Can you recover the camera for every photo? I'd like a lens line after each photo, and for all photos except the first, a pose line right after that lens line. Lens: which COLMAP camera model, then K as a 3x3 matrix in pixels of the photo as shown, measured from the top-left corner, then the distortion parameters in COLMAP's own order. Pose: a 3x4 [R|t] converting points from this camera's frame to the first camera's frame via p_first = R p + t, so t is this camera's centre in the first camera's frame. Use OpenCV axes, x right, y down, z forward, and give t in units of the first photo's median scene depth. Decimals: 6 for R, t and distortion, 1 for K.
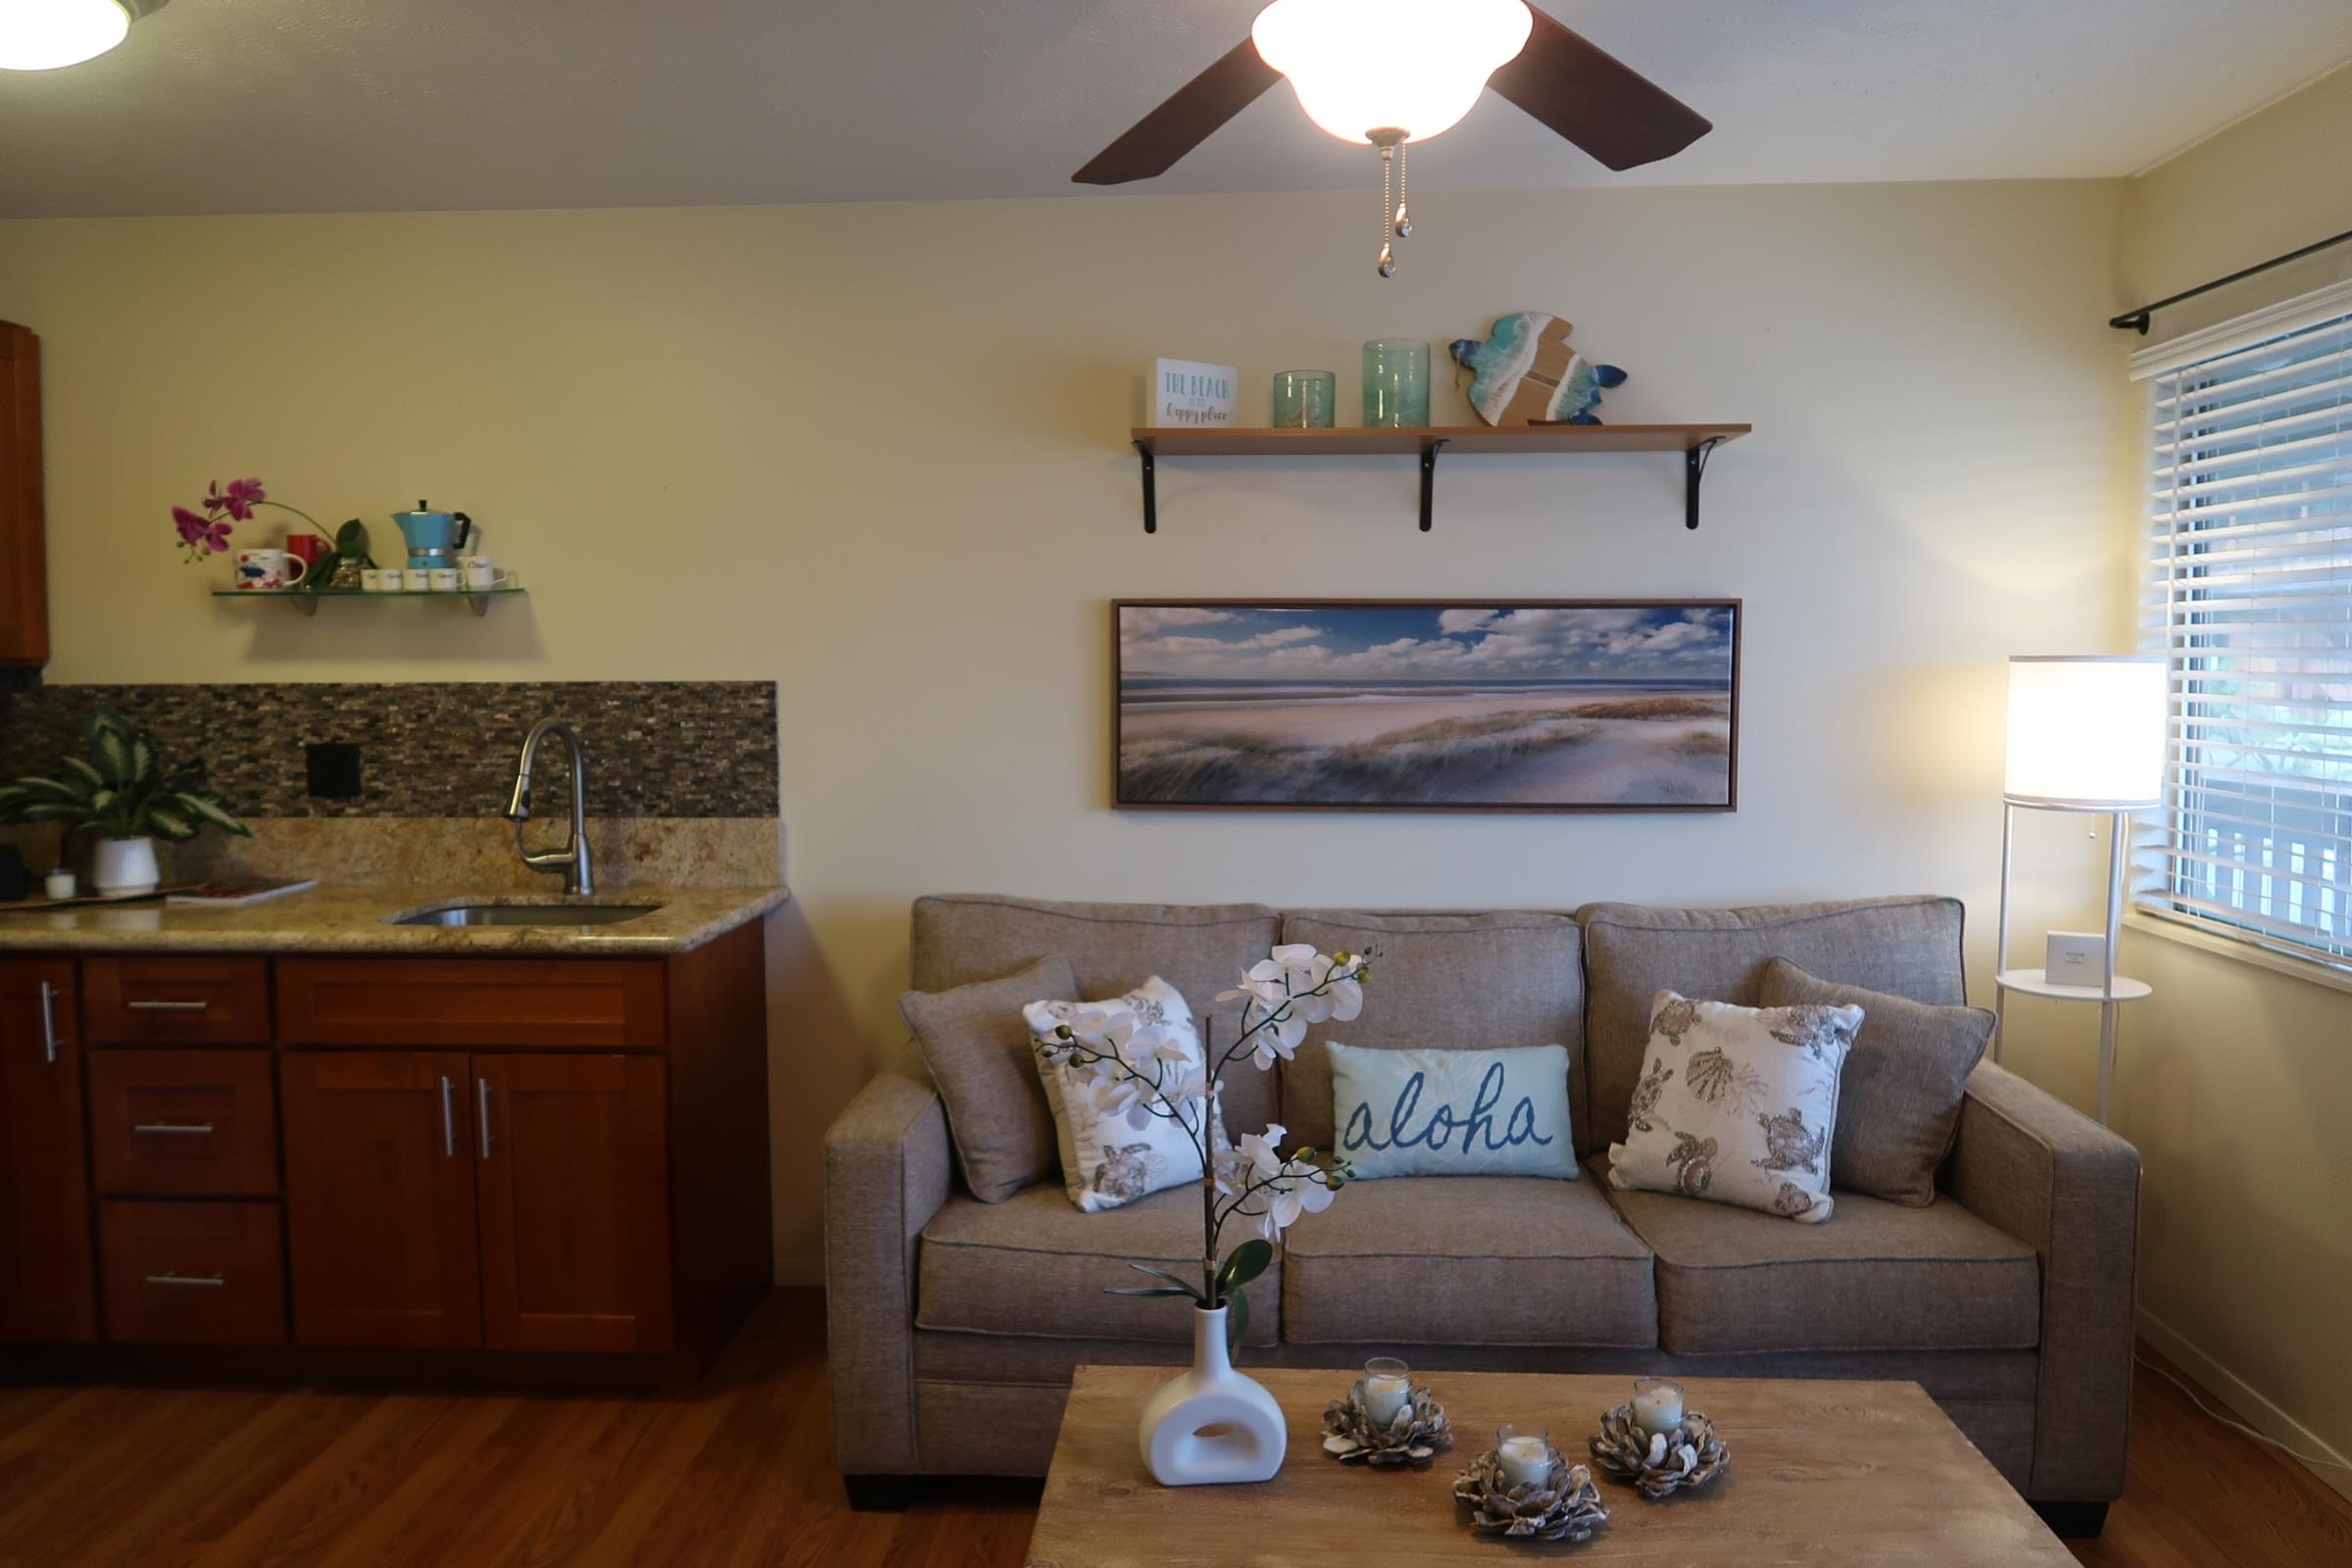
lens RADIAL K [[1621.0, 0, 1175.1], [0, 1621.0, 780.2], [0, 0, 1]] dist [-0.026046, 0.009907]
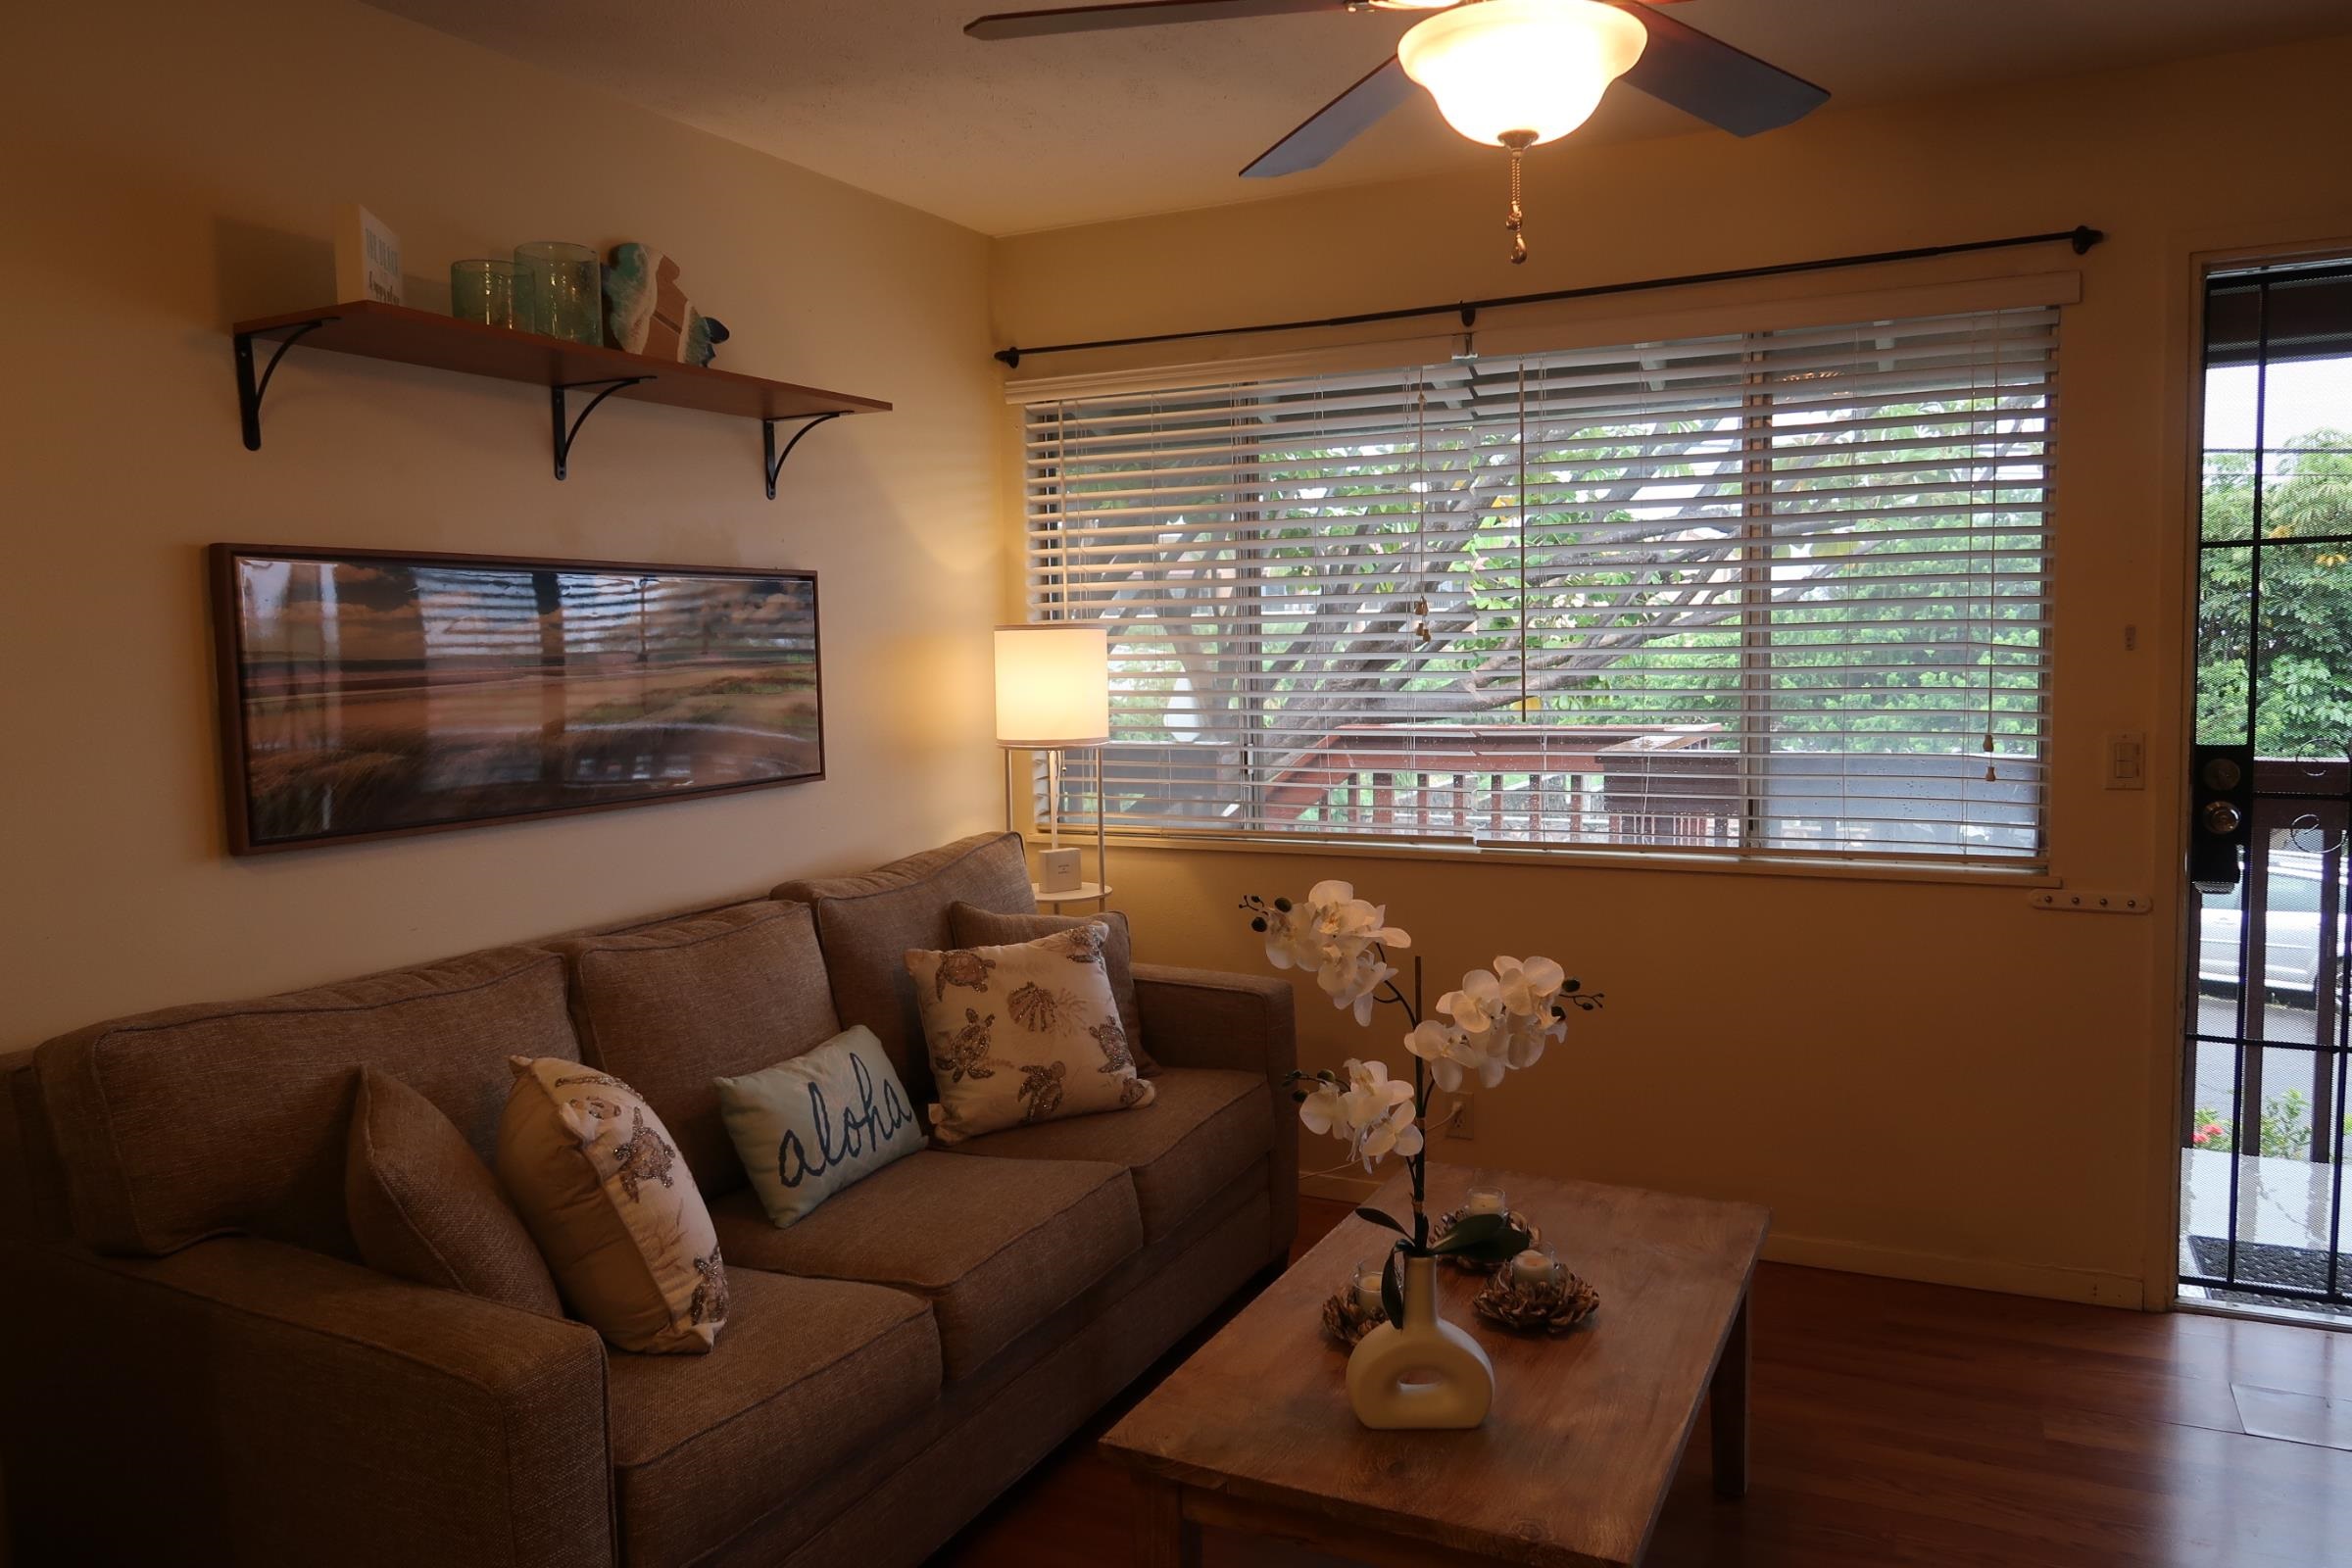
lens RADIAL K [[1621.0, 0, 1175.1], [0, 1621.0, 780.2], [0, 0, 1]] dist [-0.026046, 0.009907]
pose [[0.402552, -0.084272, 0.911510, -0.496408], [0.085278, 0.994875, 0.054318, -0.016681], [-0.911416, 0.055865, 0.407676, 0.376332]]
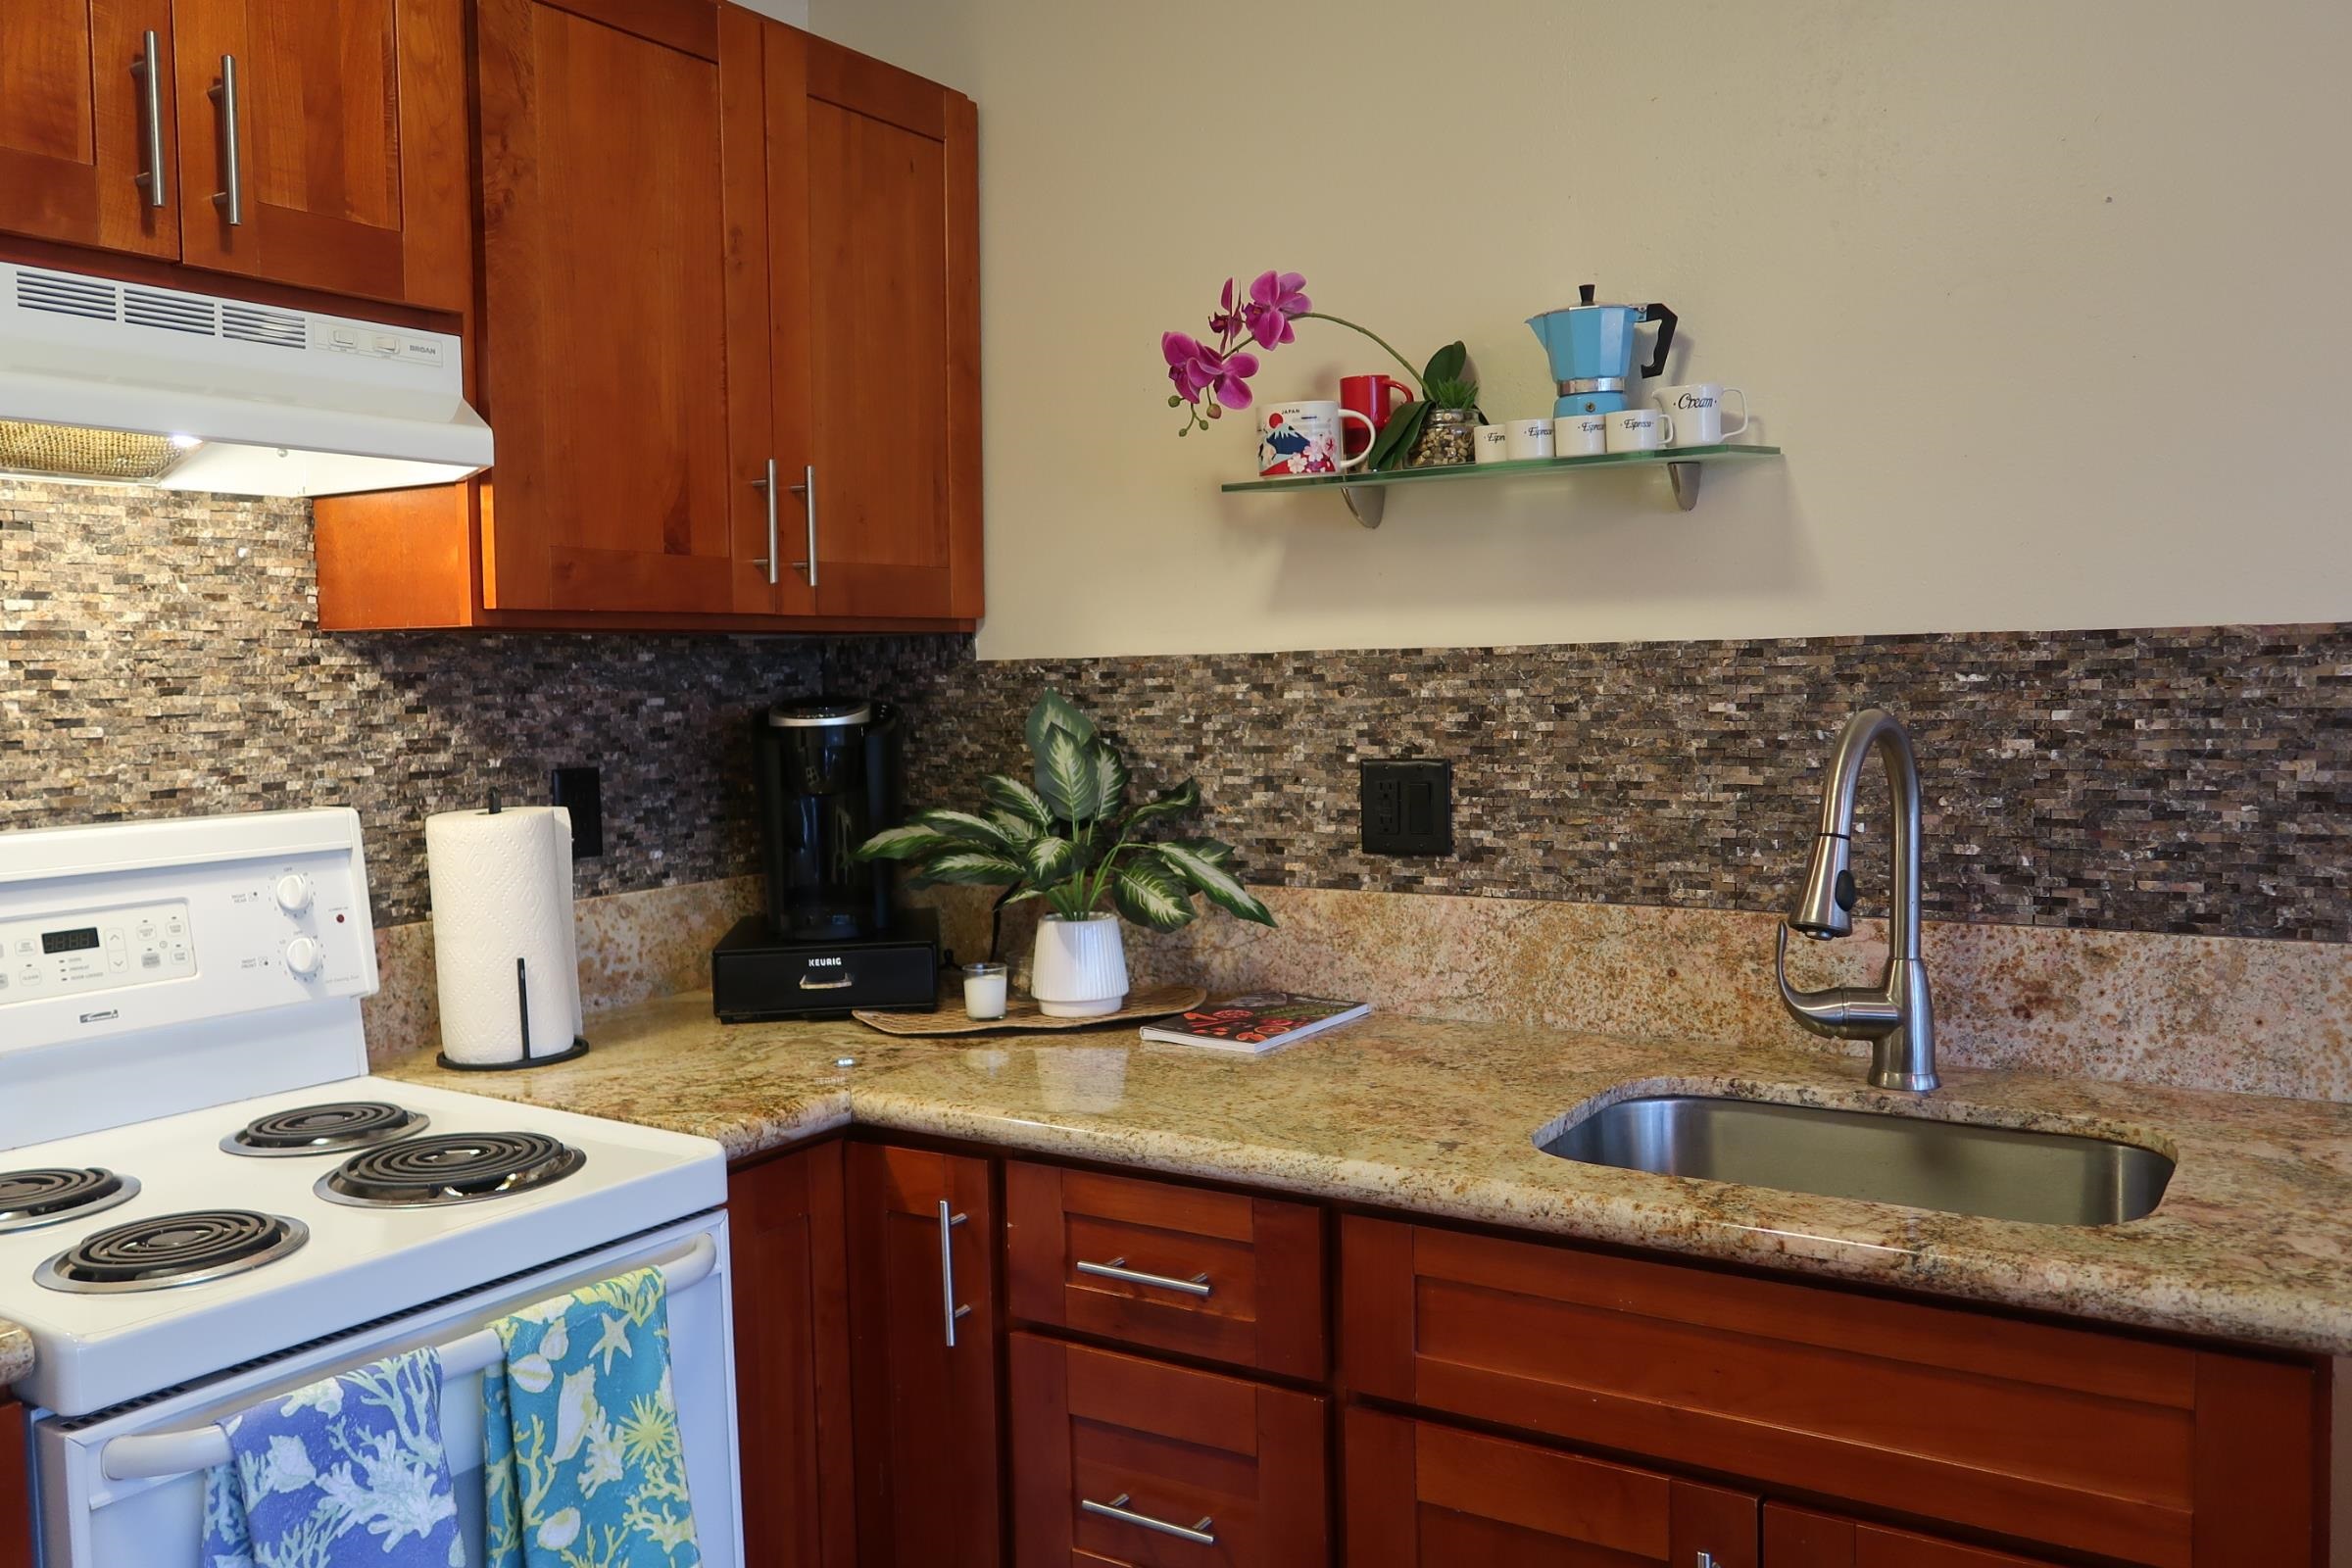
lens RADIAL K [[1821.9, 0, 1175.1], [0, 1821.9, 778.3], [0, 0, 1]] dist [-0.000031, -0.000724]
pose [[0.862383, 0.015338, -0.506024, -0.287773], [-0.019979, 0.999793, -0.003744, -0.012582], [0.505862, 0.013338, 0.862512, 0.442366]]
